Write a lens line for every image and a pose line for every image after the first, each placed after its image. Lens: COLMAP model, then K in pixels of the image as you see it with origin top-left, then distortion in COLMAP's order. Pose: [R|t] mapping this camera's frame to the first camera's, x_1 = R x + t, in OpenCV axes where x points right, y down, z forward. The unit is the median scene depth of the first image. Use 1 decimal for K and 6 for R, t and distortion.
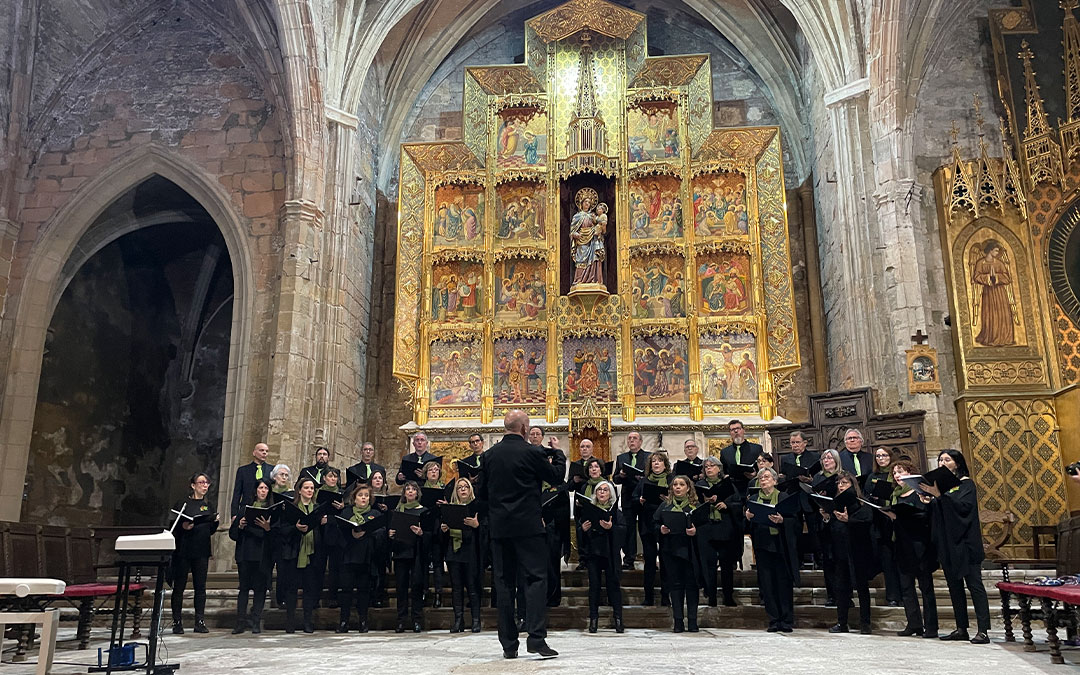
lens RADIAL K [[829.2, 0, 537.7], [0, 829.2, 376.4], [0, 0, 1]] dist [0.113028, -0.135653]
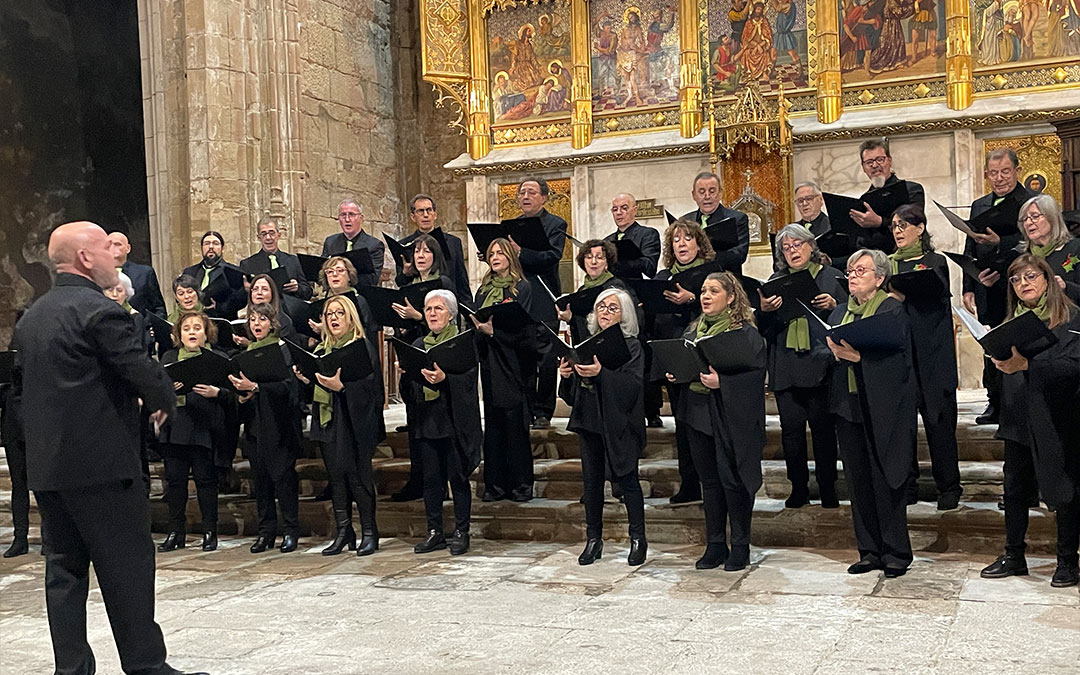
lens RADIAL K [[1237.3, 0, 538.7], [0, 1237.3, 332.6], [0, 0, 1]] dist [0.063230, 0.000000]
pose [[0.953011, -0.037129, -0.300652, 0.167360], [0.107158, 0.969612, 0.219930, -0.011890], [0.283351, -0.241813, 0.928030, 0.150935]]
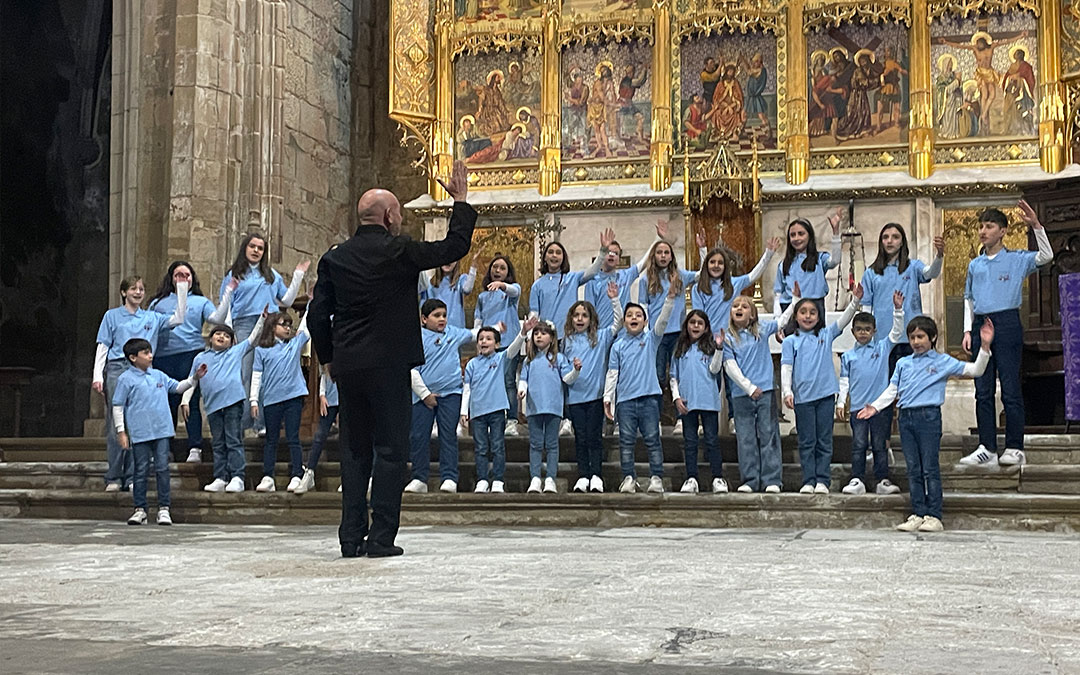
lens RADIAL K [[1463.9, 0, 527.1], [0, 1463.9, 319.2], [0, 0, 1]] dist [0.101816, 0.000000]
pose [[0.983777, -0.012343, -0.178971, 0.106468], [0.037379, 0.989837, 0.137203, 0.001624], [0.175459, -0.141667, 0.974240, -0.016101]]
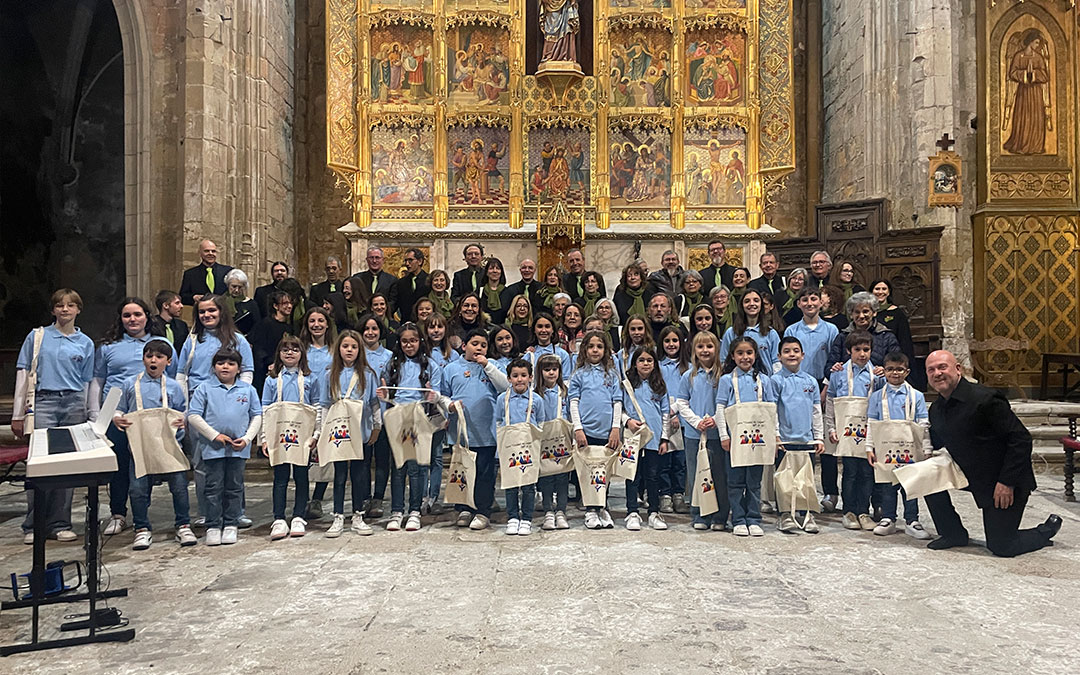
lens RADIAL K [[854.3, 0, 551.6], [0, 854.3, 346.7], [0, 0, 1]] dist [0.093804, -0.113484]
pose [[0.993475, 0.001279, 0.114045, -0.048458], [-0.025927, 0.976290, 0.214908, -0.016974], [-0.111066, -0.216462, 0.969953, 0.089648]]
